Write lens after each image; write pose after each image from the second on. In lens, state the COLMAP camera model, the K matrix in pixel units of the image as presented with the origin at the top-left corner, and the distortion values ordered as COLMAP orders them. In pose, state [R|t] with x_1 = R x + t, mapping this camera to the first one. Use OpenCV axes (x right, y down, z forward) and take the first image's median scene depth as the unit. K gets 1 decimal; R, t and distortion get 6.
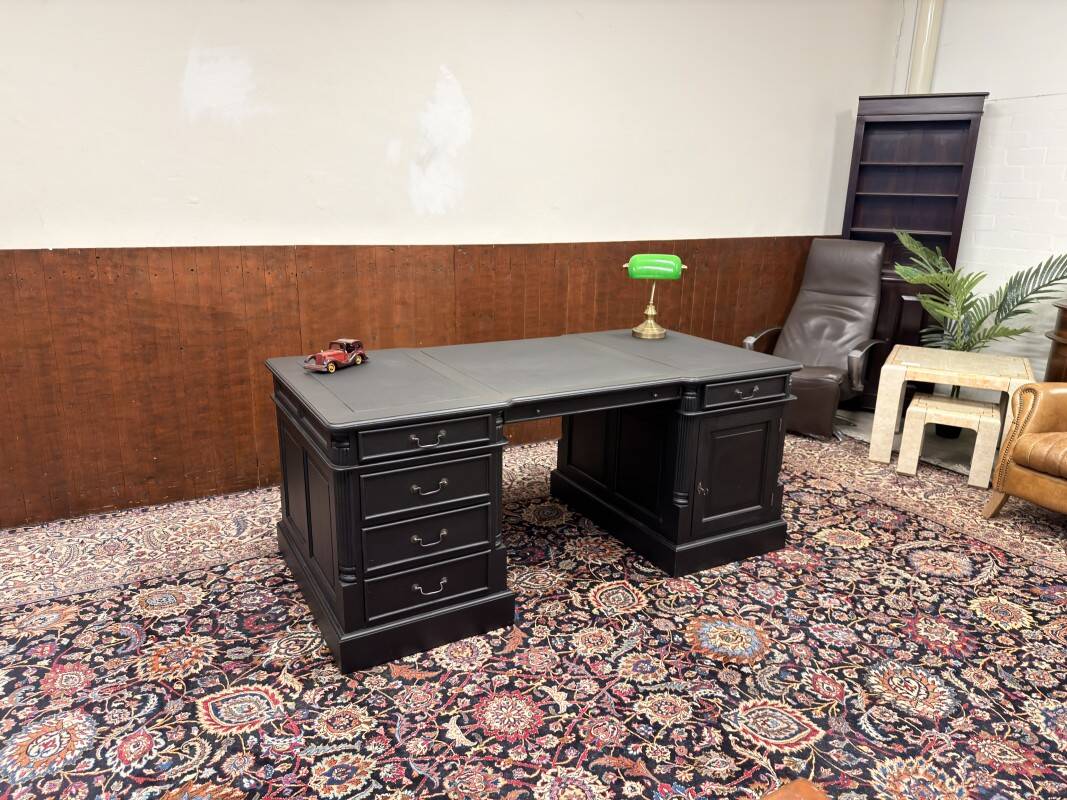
lens RADIAL K [[742.9, 0, 535.4], [0, 742.9, 410.0], [0, 0, 1]] dist [0.128450, -0.246332]
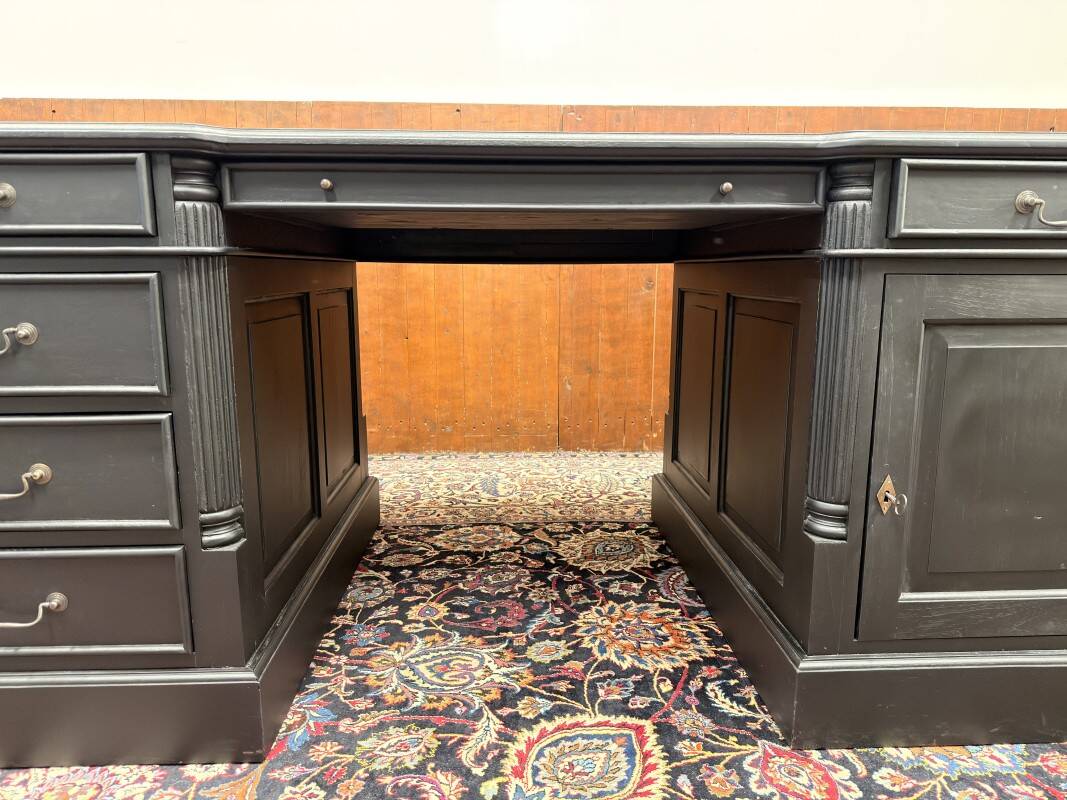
lens RADIAL K [[747.7, 0, 537.0], [0, 747.7, 401.4], [0, 0, 1]] dist [0.076506, -0.121586]
pose [[0.891255, 0.056947, -0.449912, 0.235496], [-0.108352, 0.990092, -0.089322, 0.112489], [0.440368, 0.128358, 0.888595, 0.636224]]
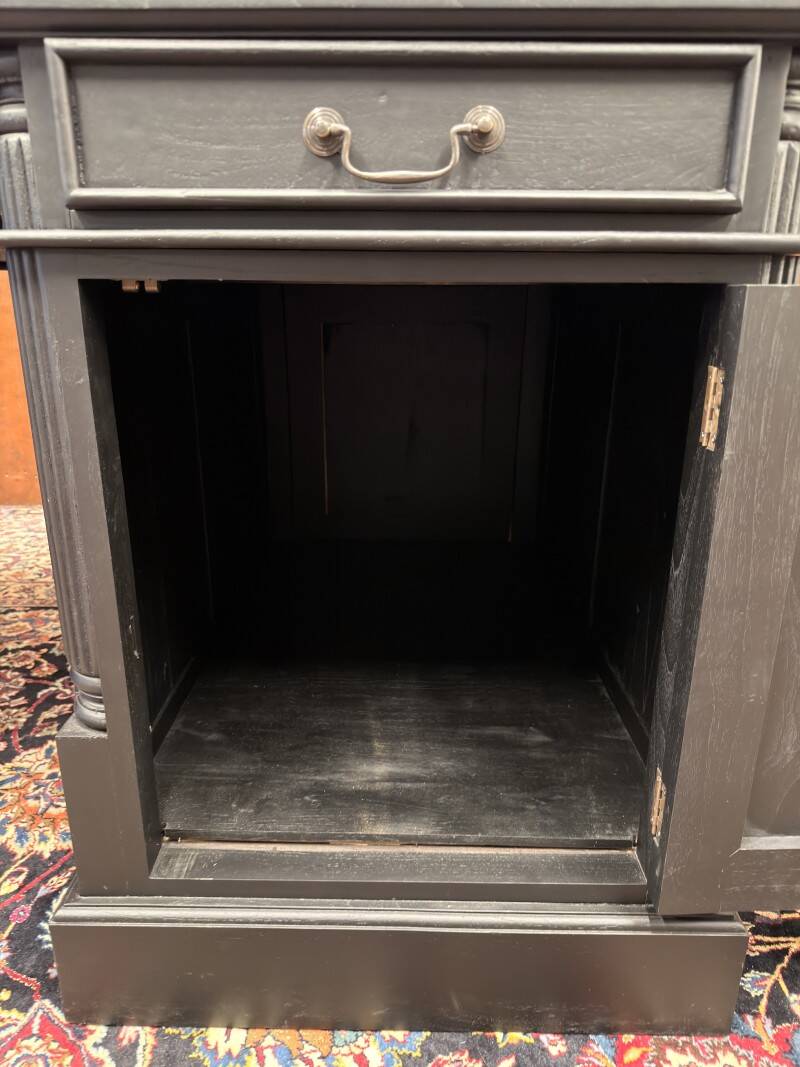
lens RADIAL K [[768.6, 0, 401.6], [0, 768.6, 536.4], [0, 0, 1]] dist [-0.014536, -0.003447]
pose [[0.864461, 0.139197, -0.483044, 0.379243], [-0.127107, 0.990199, 0.057868, 0.050659], [0.486365, 0.011374, 0.873682, 0.869725]]
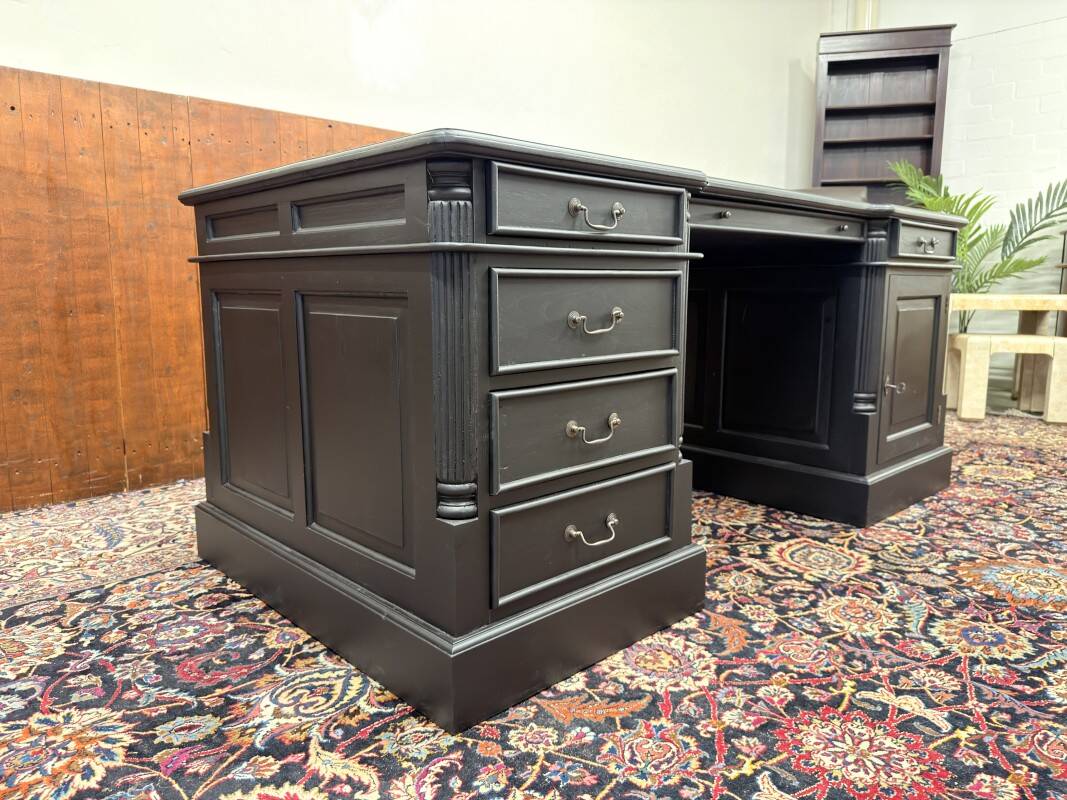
lens RADIAL K [[760.0, 0, 536.5], [0, 760.0, 396.3], [0, 0, 1]] dist [-0.003632, -0.003262]
pose [[0.969736, -0.056880, 0.237437, -0.247045], [0.088428, 0.988283, -0.124404, 0.173979], [-0.227579, 0.141635, 0.963404, 0.430556]]
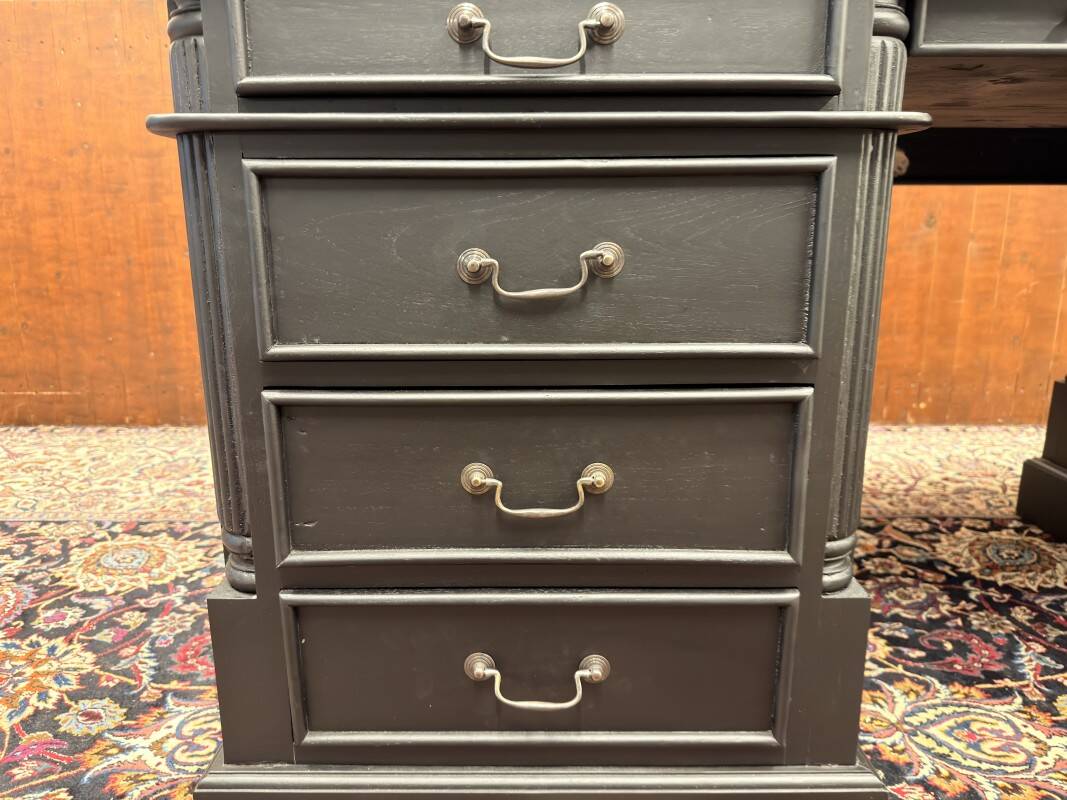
lens RADIAL K [[779.8, 0, 528.7], [0, 779.8, 403.1], [0, 0, 1]] dist [-0.003590, -0.006138]
pose [[0.869989, 0.089464, -0.484886, -0.015613], [-0.119139, 0.992404, -0.030656, 0.125689], [0.478460, 0.084439, 0.874040, 0.634562]]
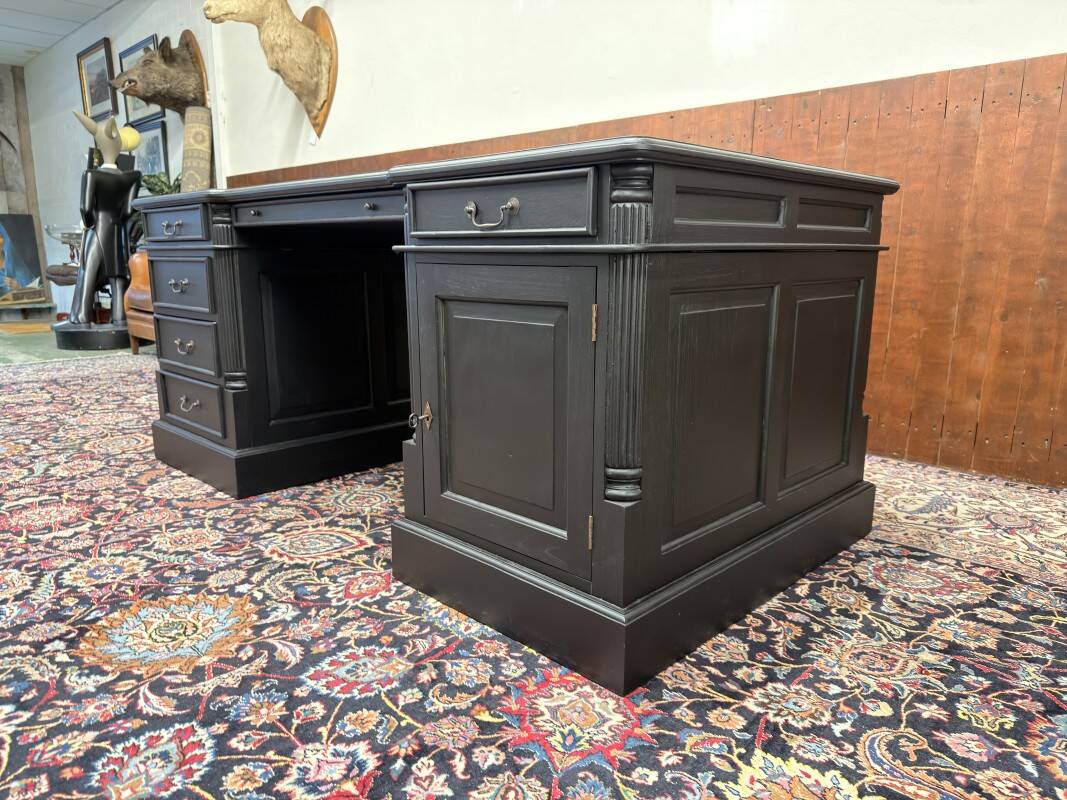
lens RADIAL K [[757.2, 0, 539.7], [0, 757.2, 414.7], [0, 0, 1]] dist [0.032059, -0.052108]
pose [[0.280393, 0.180073, -0.942843, 0.713494], [-0.266064, 0.958339, 0.103908, 0.035118], [0.922274, 0.221721, 0.316622, 0.930997]]
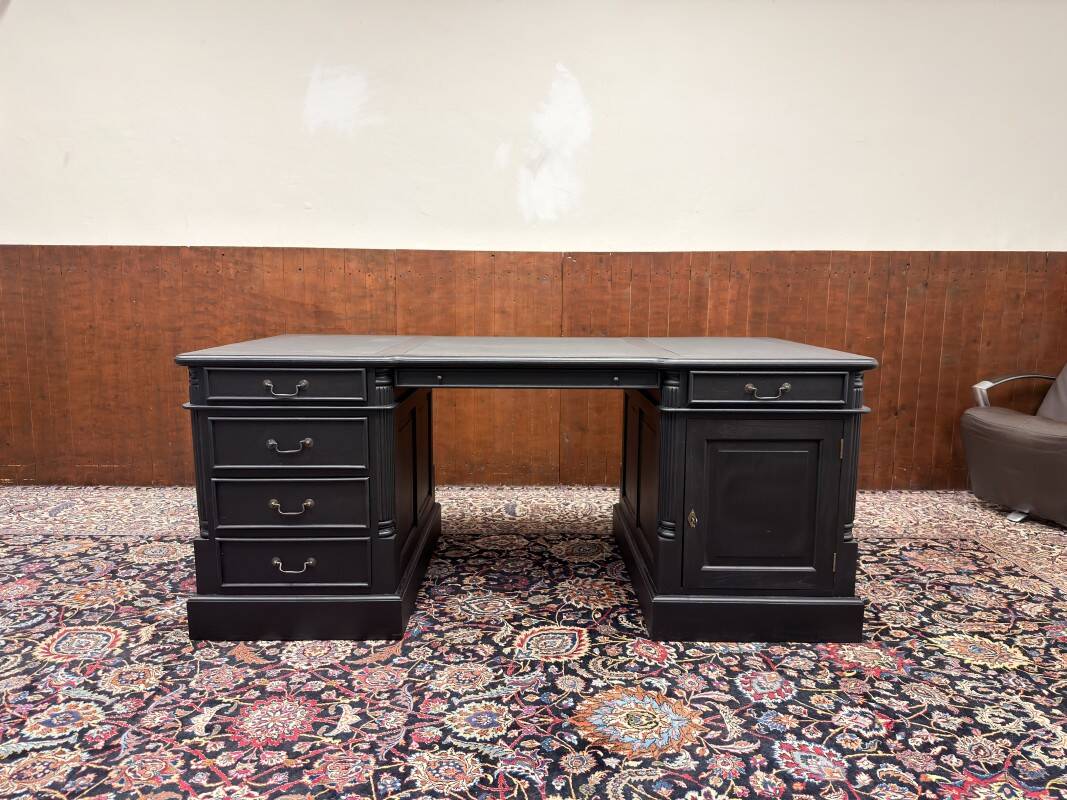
lens RADIAL K [[755.5, 0, 539.0], [0, 755.5, 401.3], [0, 0, 1]] dist [0.079506, -0.127102]
pose [[0.876539, 0.055521, -0.478118, 0.443931], [-0.123304, 0.986080, -0.111548, 0.094662], [0.465270, 0.156730, 0.871183, 0.277712]]
